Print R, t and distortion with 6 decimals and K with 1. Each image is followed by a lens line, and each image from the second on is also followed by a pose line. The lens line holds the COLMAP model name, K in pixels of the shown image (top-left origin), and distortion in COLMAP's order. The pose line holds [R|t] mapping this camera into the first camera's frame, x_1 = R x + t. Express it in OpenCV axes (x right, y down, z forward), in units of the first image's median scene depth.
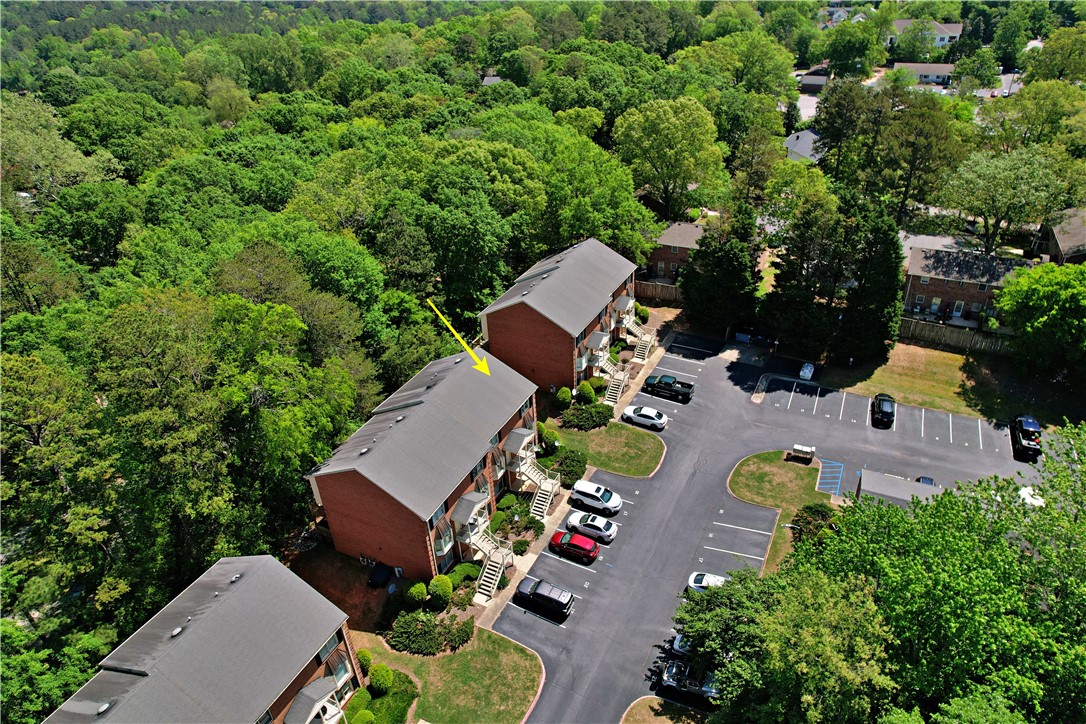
lens RADIAL K [[726.2, 0, 542.3], [0, 726.2, 353.2], [0, 0, 1]] dist [-0.004909, 0.000415]
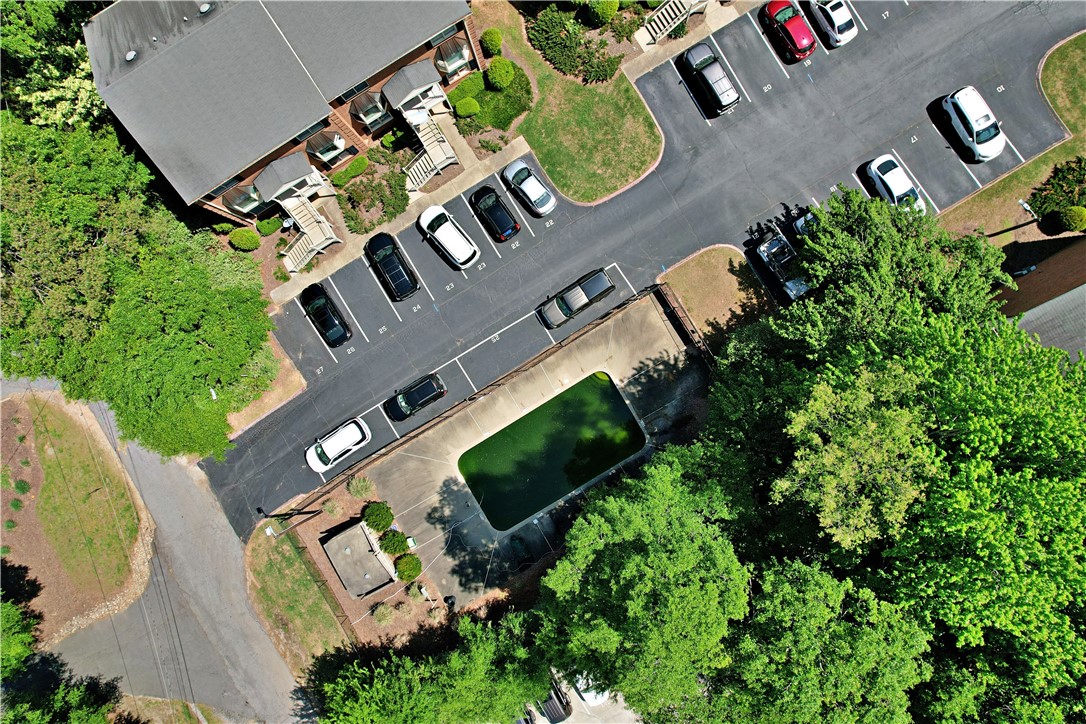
lens RADIAL K [[726.2, 0, 542.3], [0, 726.2, 353.2], [0, 0, 1]] dist [-0.004909, 0.000415]
pose [[0.848593, 0.528943, -0.010460, 0.015089], [-0.266733, 0.444834, 0.854972, -0.176091], [0.456884, -0.722733, 0.518569, 0.289828]]
